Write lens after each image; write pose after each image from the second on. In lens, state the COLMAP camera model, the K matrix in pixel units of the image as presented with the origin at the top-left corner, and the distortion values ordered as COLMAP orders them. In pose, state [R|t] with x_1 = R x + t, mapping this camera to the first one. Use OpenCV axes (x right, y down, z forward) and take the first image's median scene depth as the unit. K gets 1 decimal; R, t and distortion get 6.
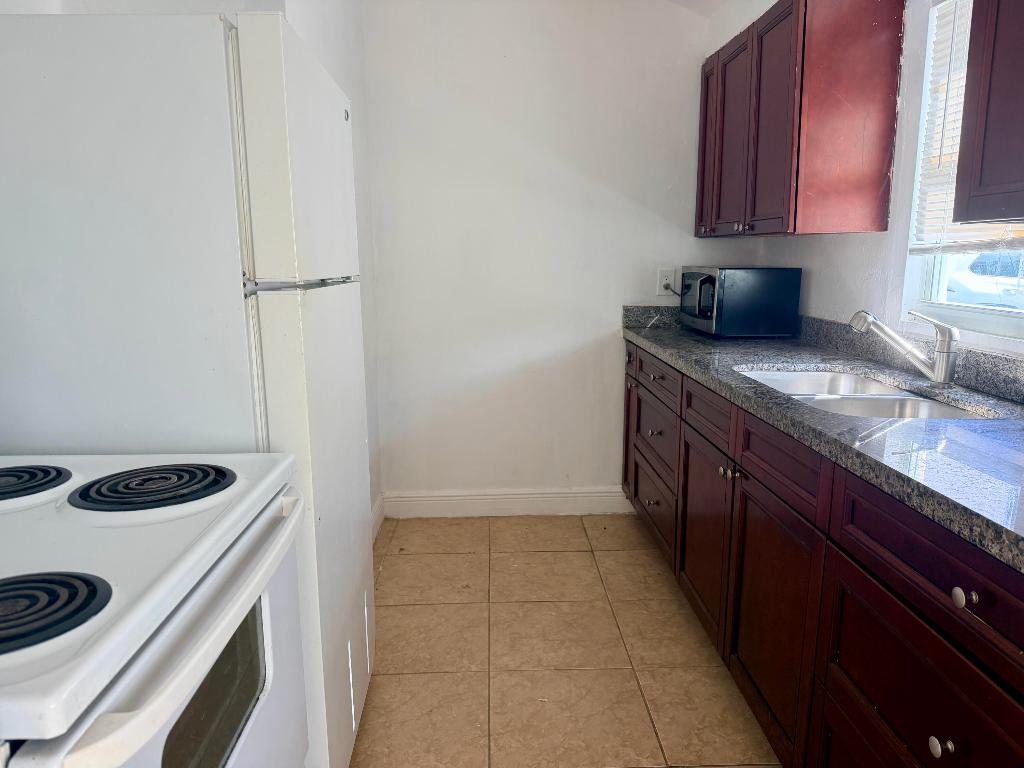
lens RADIAL K [[746.2, 0, 477.5], [0, 746.2, 365.3], [0, 0, 1]] dist [0.016957, -0.025388]
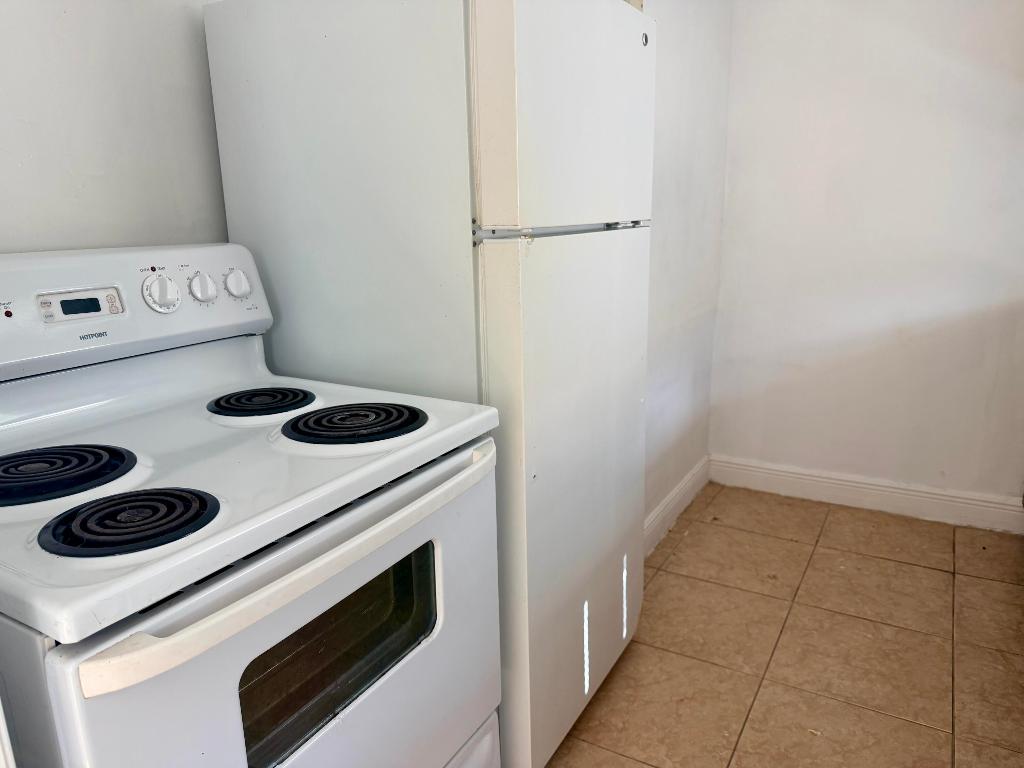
lens RADIAL K [[746.2, 0, 494.2], [0, 746.2, 366.1], [0, 0, 1]] dist [0.016957, -0.025388]
pose [[0.859342, 0.114890, -0.498328, 0.135354], [-0.072542, 0.991970, 0.103605, -0.022093], [0.506230, -0.052882, 0.860776, 0.100171]]
